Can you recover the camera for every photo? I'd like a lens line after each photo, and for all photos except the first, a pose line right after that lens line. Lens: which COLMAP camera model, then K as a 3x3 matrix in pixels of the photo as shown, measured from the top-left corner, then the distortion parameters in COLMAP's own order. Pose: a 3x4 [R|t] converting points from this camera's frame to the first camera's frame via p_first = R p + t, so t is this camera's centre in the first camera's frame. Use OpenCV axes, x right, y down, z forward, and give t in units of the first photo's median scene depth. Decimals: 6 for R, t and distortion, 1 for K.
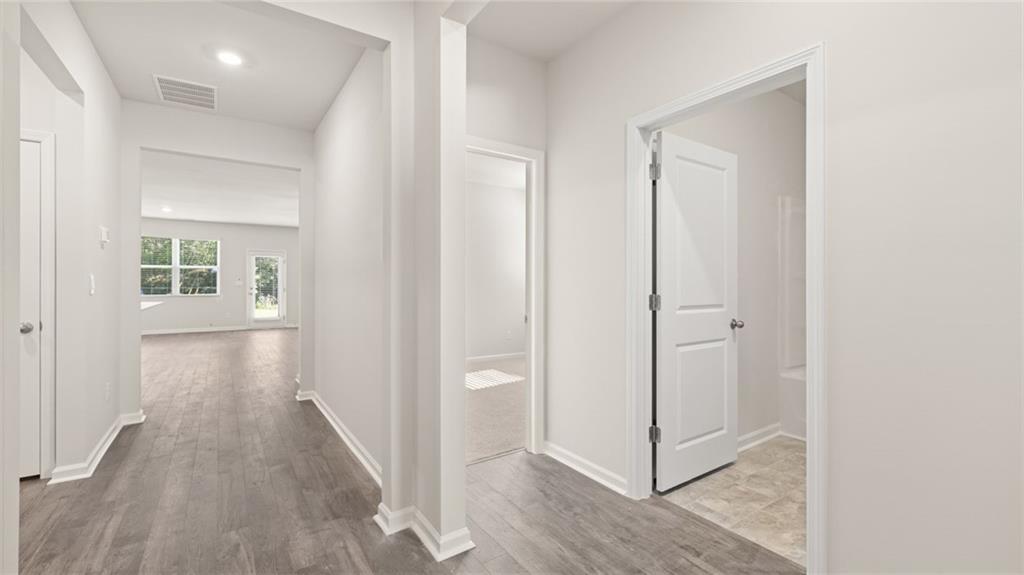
lens RADIAL K [[434.6, 0, 512.0], [0, 434.6, 287.5], [0, 0, 1]] dist [-0.001986, -0.000099]
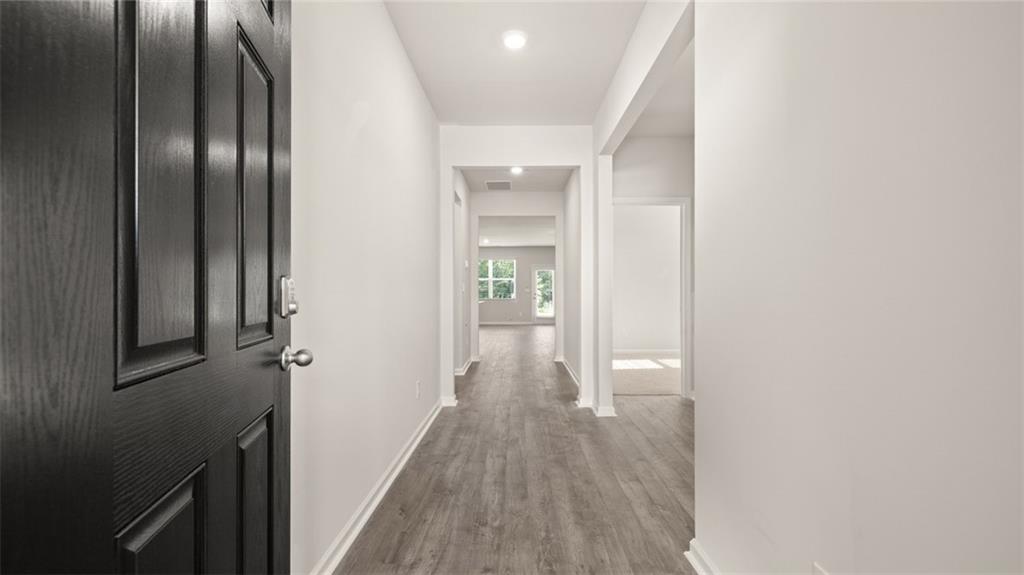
lens RADIAL K [[429.5, 0, 510.2], [0, 429.5, 292.6], [0, 0, 1]] dist [-0.002872, -0.000141]
pose [[0.820381, -0.004028, -0.571803, 0.138432], [-0.000254, 0.999973, -0.007409, 0.009534], [0.571817, 0.006223, 0.820358, -0.193930]]
